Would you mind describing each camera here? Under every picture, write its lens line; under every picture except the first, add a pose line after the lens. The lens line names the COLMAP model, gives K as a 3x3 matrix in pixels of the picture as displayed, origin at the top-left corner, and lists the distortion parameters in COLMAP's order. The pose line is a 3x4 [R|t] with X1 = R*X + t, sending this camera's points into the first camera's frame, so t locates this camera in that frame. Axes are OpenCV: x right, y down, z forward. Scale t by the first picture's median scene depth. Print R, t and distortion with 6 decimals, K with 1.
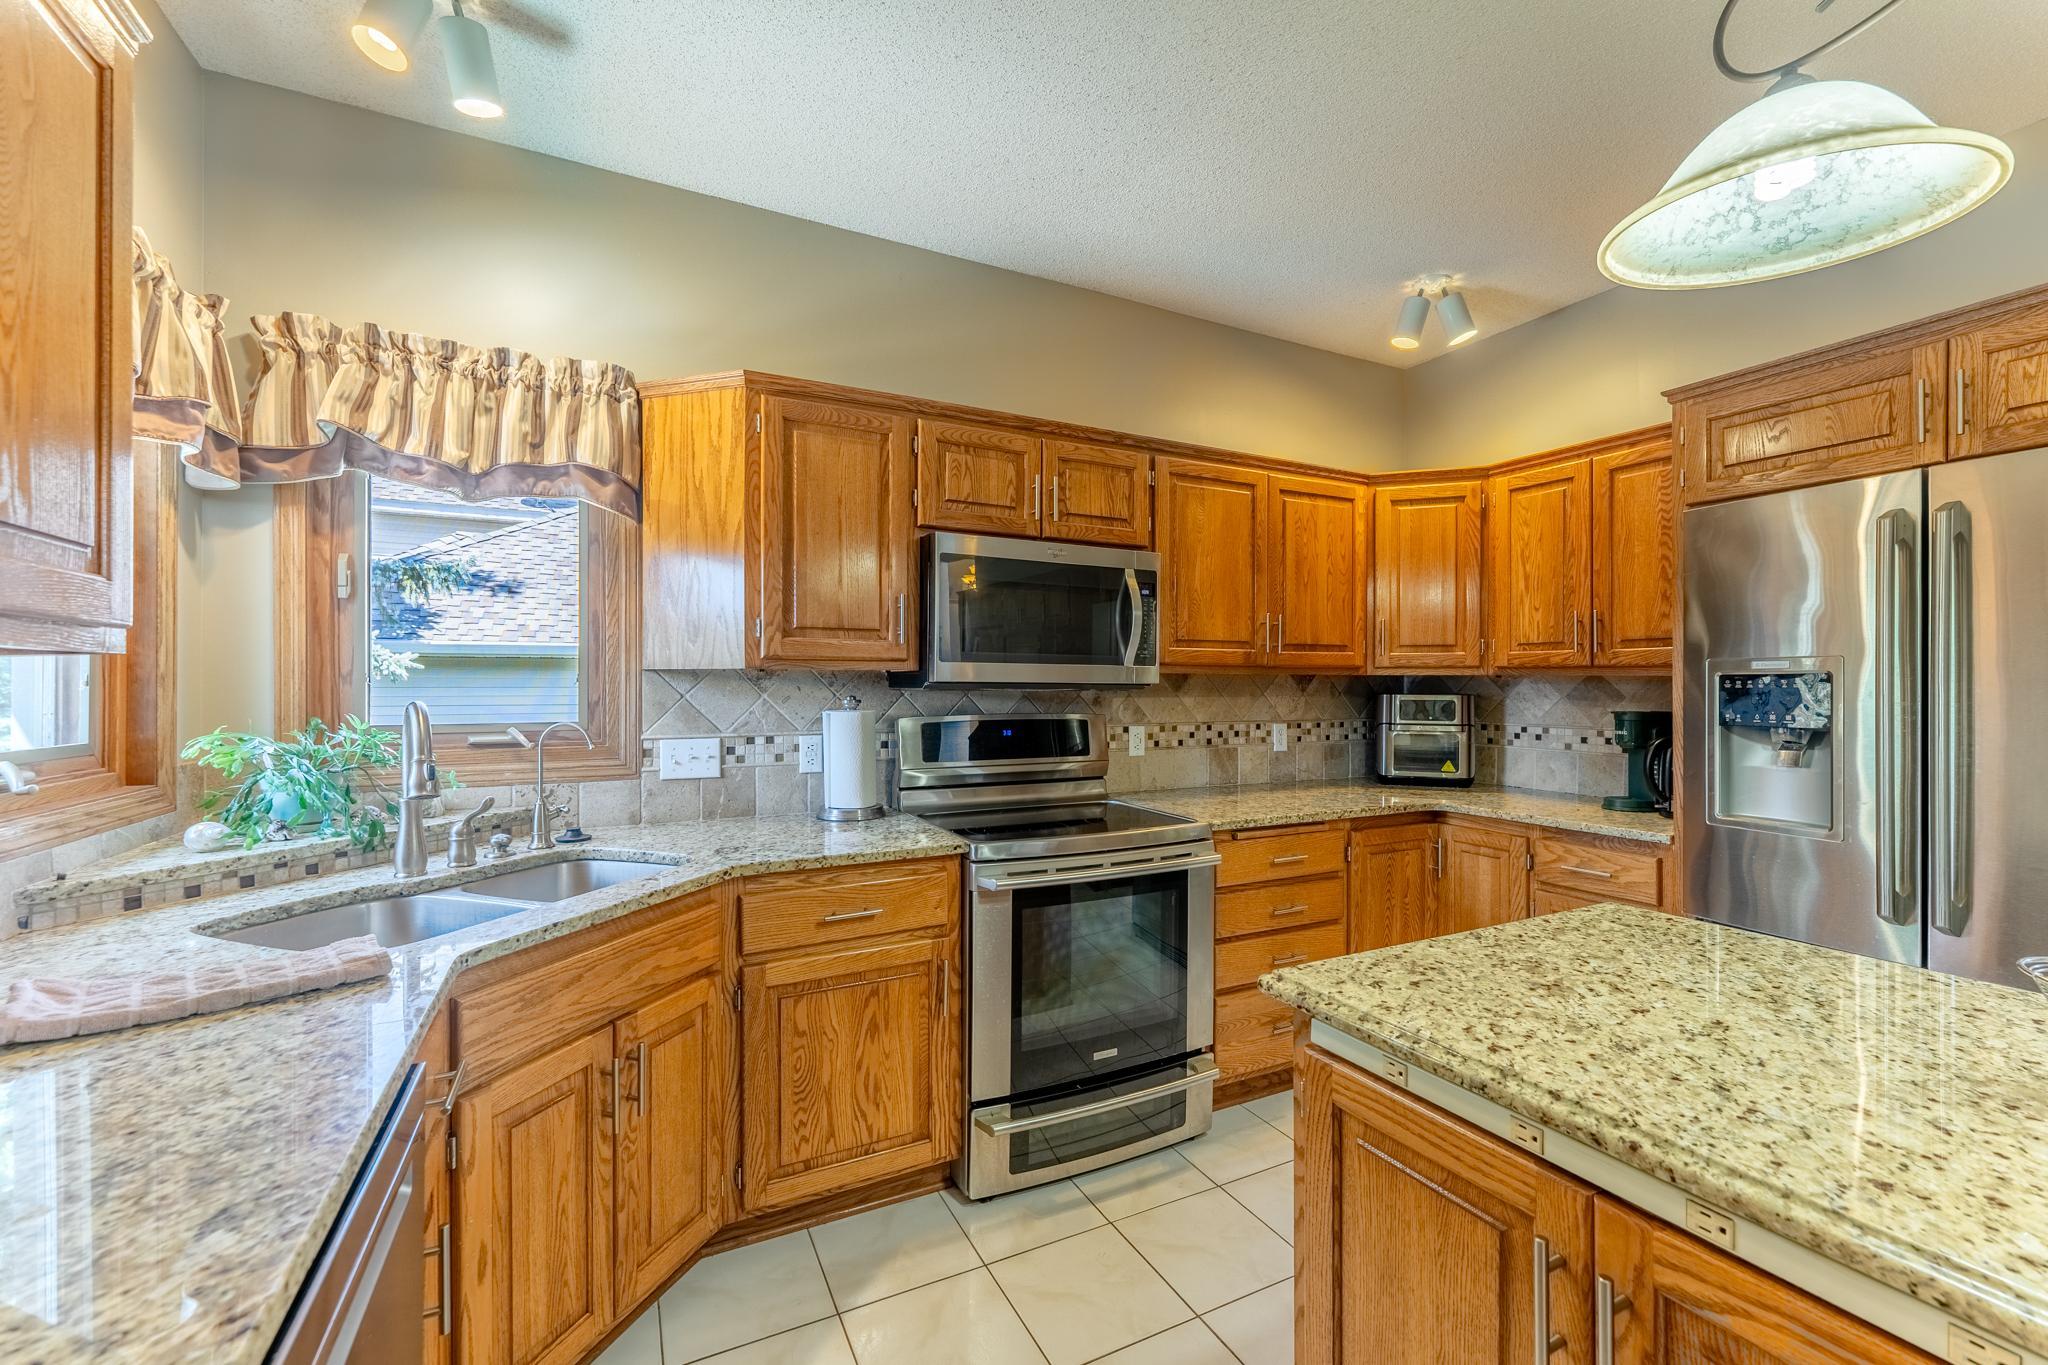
lens RADIAL K [[867.5, 0, 1022.6], [0, 867.5, 676.9], [0, 0, 1]] dist [-0.000232, -0.000197]
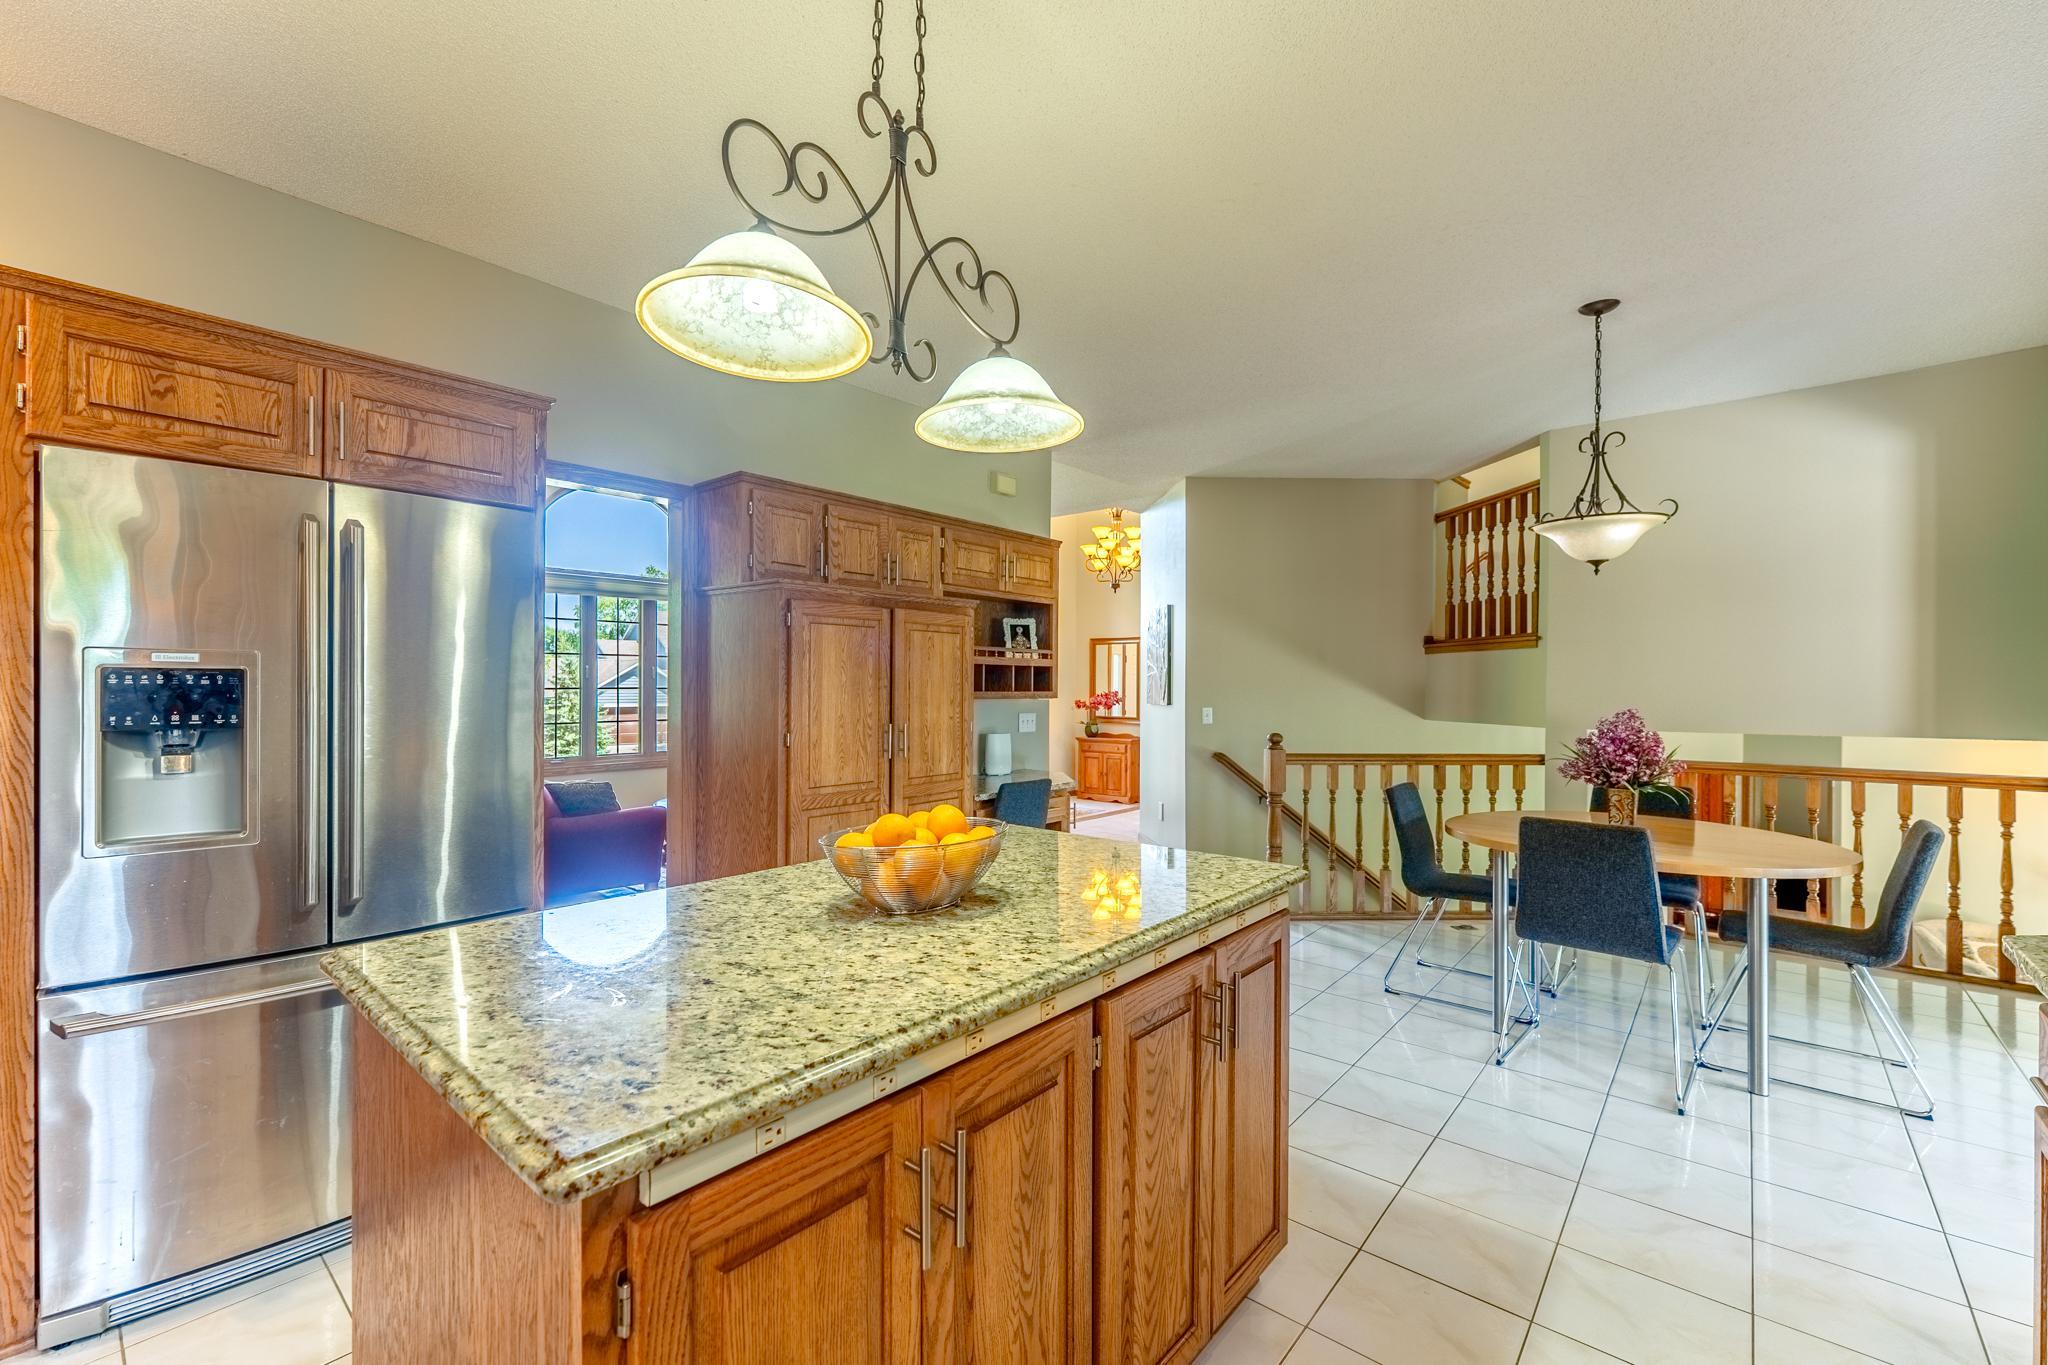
lens RADIAL K [[858.0, 0, 958.6], [0, 858.0, 685.7], [0, 0, 1]] dist [-0.005969, 0.000235]
pose [[-0.369630, 0.000281, 0.929179, -0.161221], [-0.015309, 0.999862, -0.006392, 0.005479], [-0.929053, -0.016588, -0.369575, 0.437305]]
